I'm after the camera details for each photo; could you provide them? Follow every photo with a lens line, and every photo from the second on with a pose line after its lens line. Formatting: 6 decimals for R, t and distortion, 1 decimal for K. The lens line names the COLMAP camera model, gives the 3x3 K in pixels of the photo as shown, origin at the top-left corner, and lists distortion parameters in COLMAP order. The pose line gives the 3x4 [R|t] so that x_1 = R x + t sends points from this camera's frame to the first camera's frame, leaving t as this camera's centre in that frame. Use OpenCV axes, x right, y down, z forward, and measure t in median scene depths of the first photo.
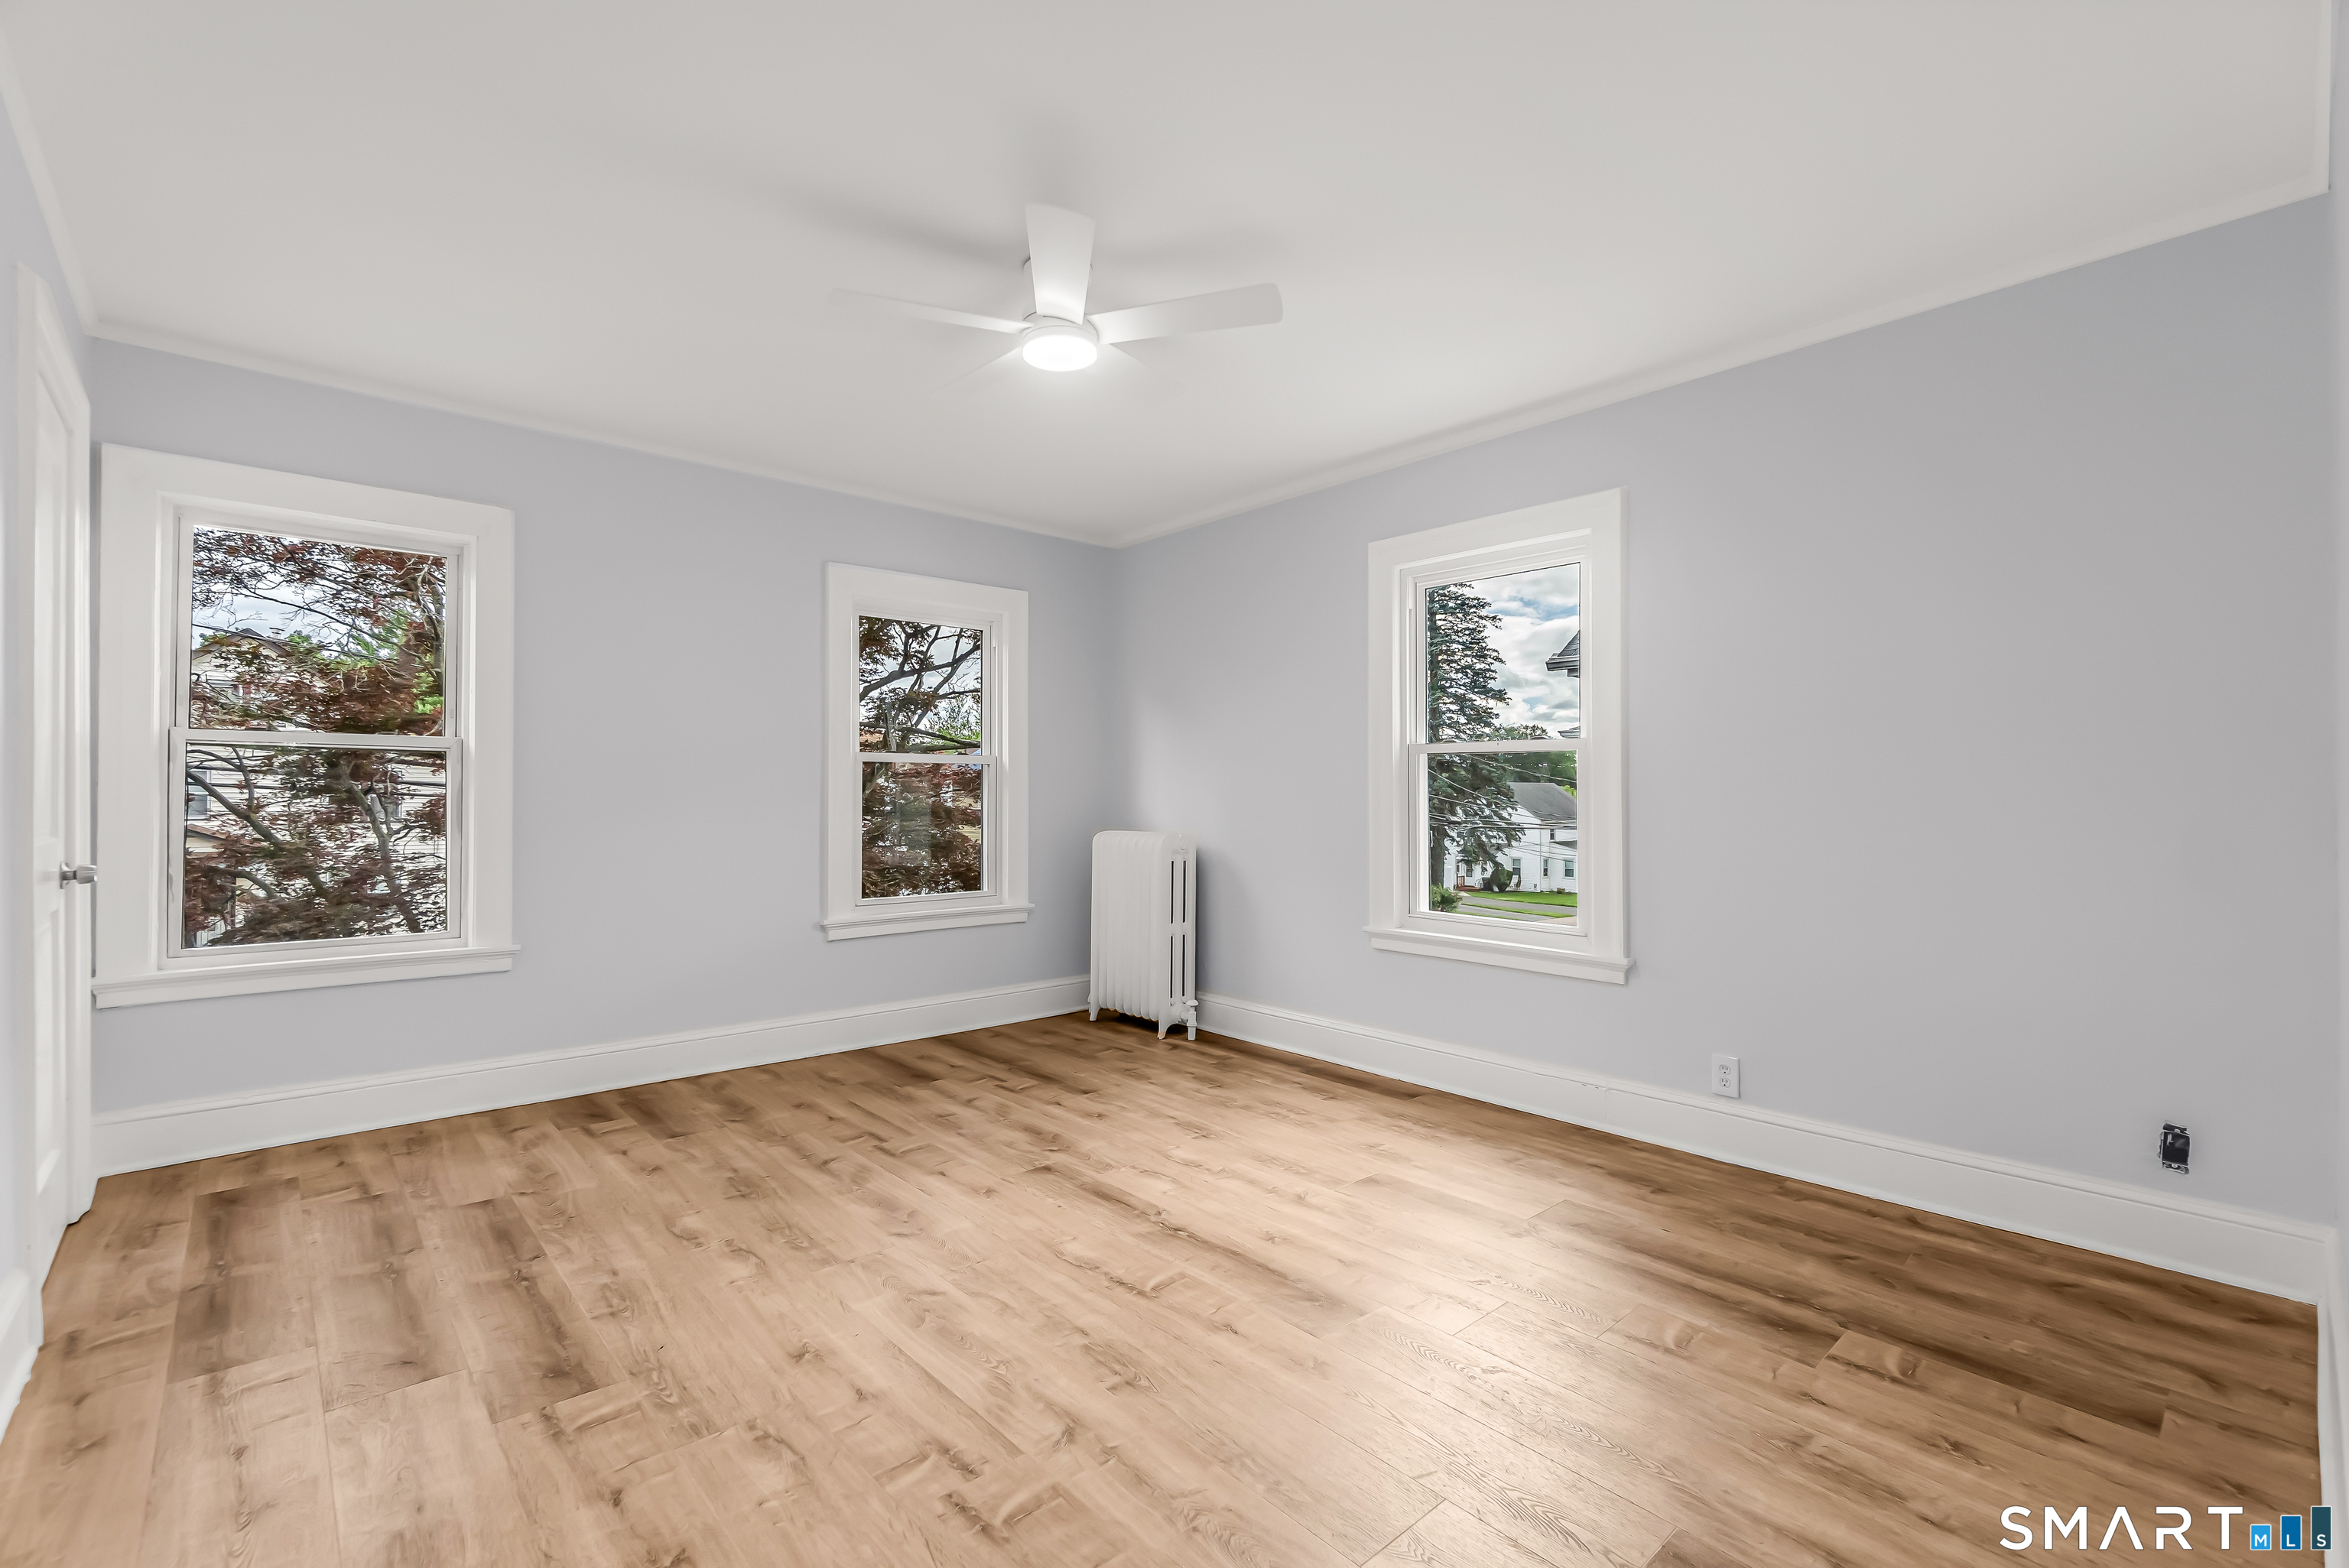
lens RADIAL K [[1025.8, 0, 1166.7], [0, 1025.8, 814.8], [0, 0, 1]] dist [-0.003996, -0.000256]
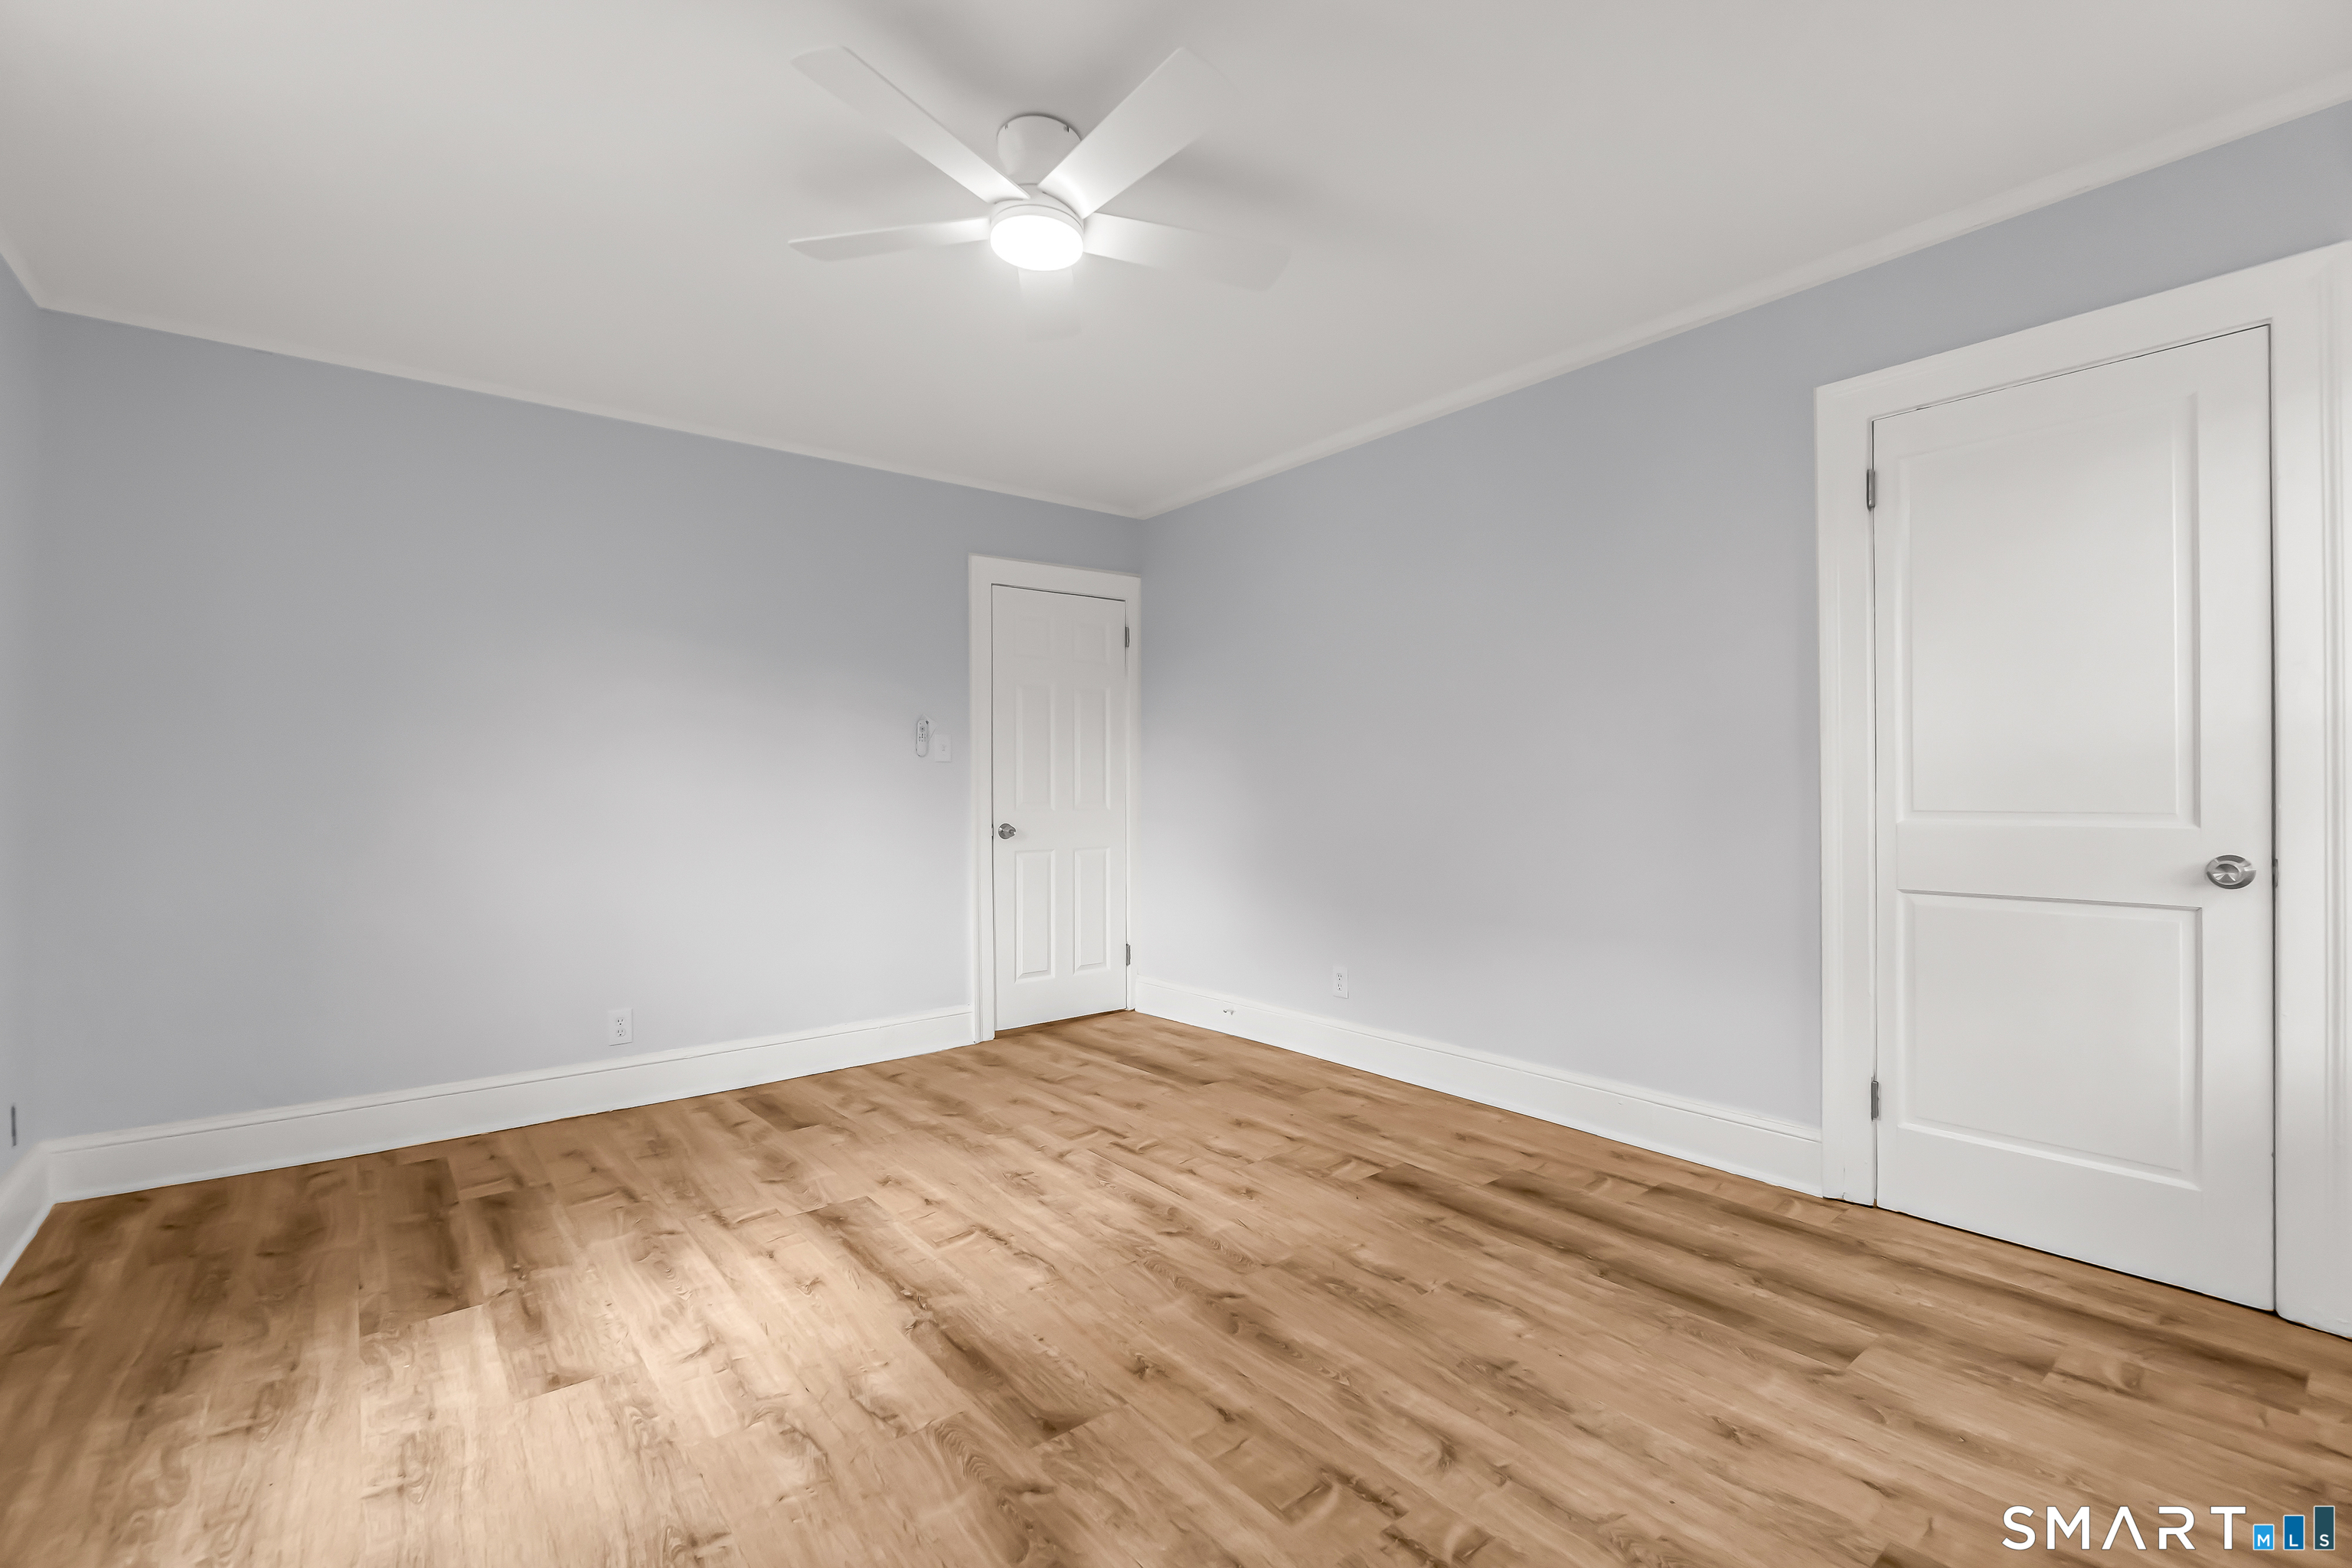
lens RADIAL K [[1034.5, 0, 1166.9], [0, 1034.5, 780.0], [0, 0, 1]] dist [-0.002926, -0.000550]
pose [[-0.998223, 0.008105, 0.059036, -0.229972], [0.008745, 0.999906, 0.010594, -0.028818], [-0.058944, 0.011092, -0.998200, 1.644271]]
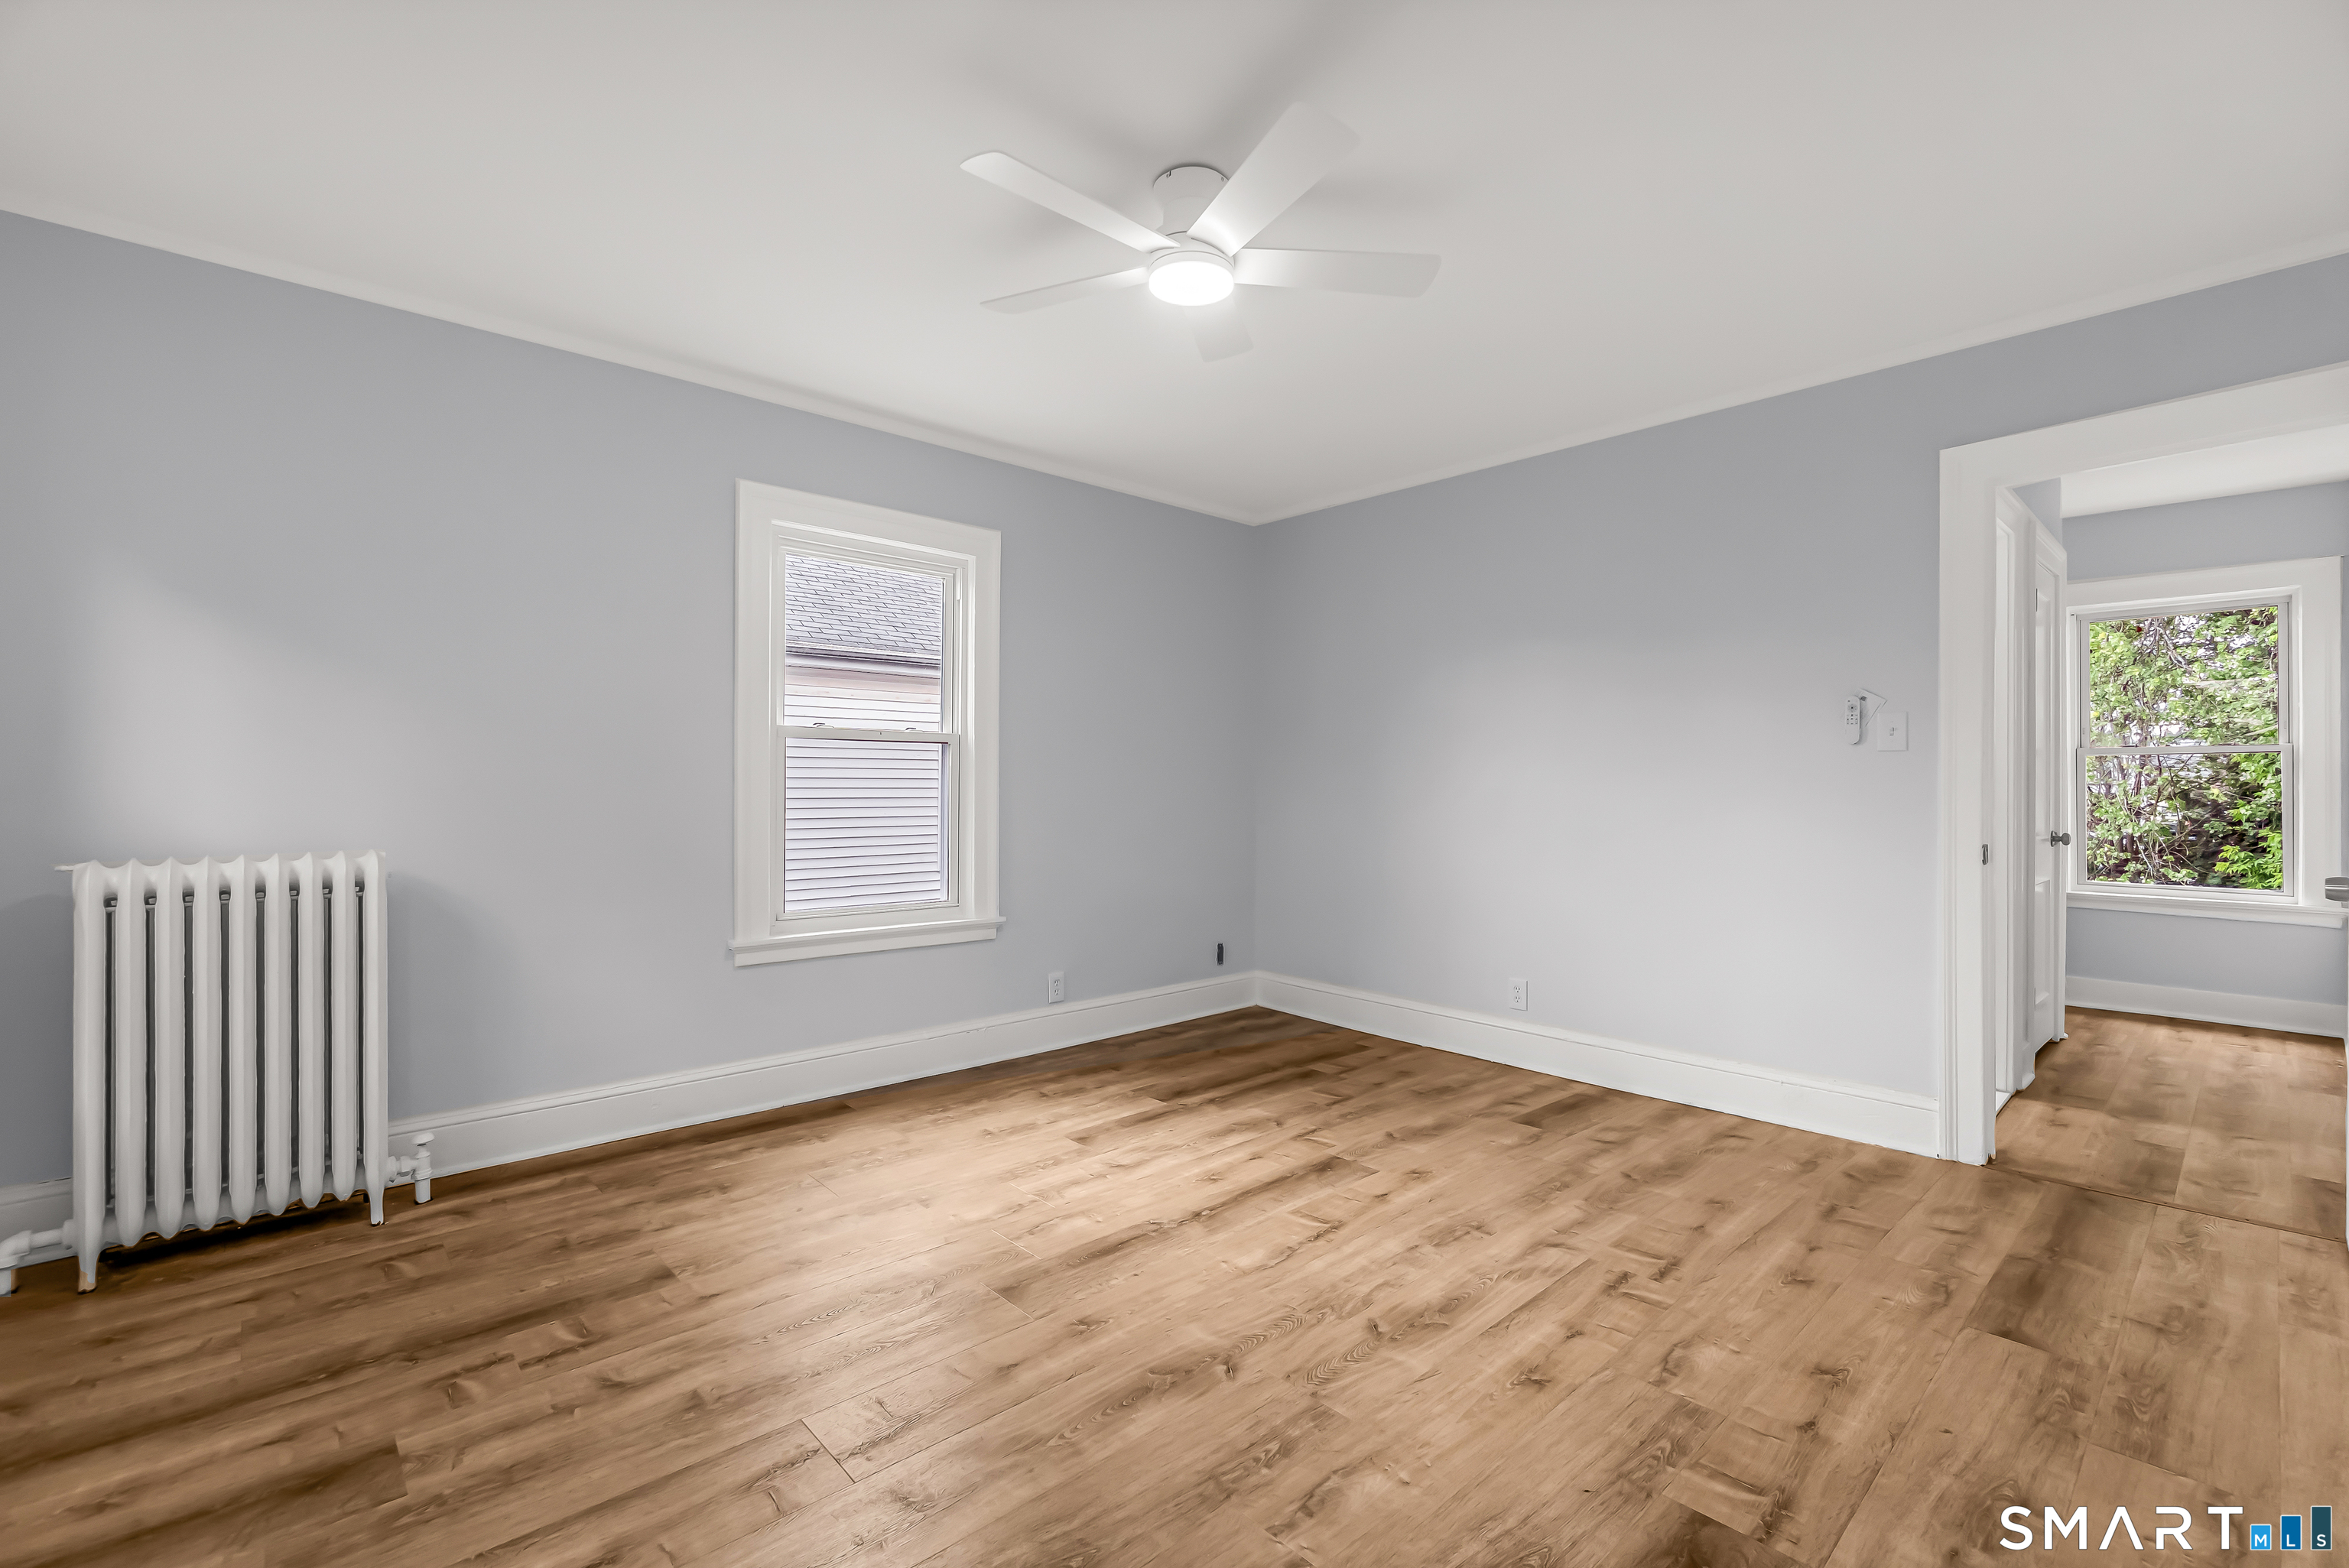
lens RADIAL K [[1013.4, 0, 1167.3], [0, 1013.4, 782.6], [0, 0, 1]] dist [-0.004116, 0.000003]
pose [[-0.009741, 0.000443, 0.999952, -0.885950], [0.014125, 0.999900, -0.000305, -0.020369], [-0.999853, 0.014122, -0.009747, 0.923933]]
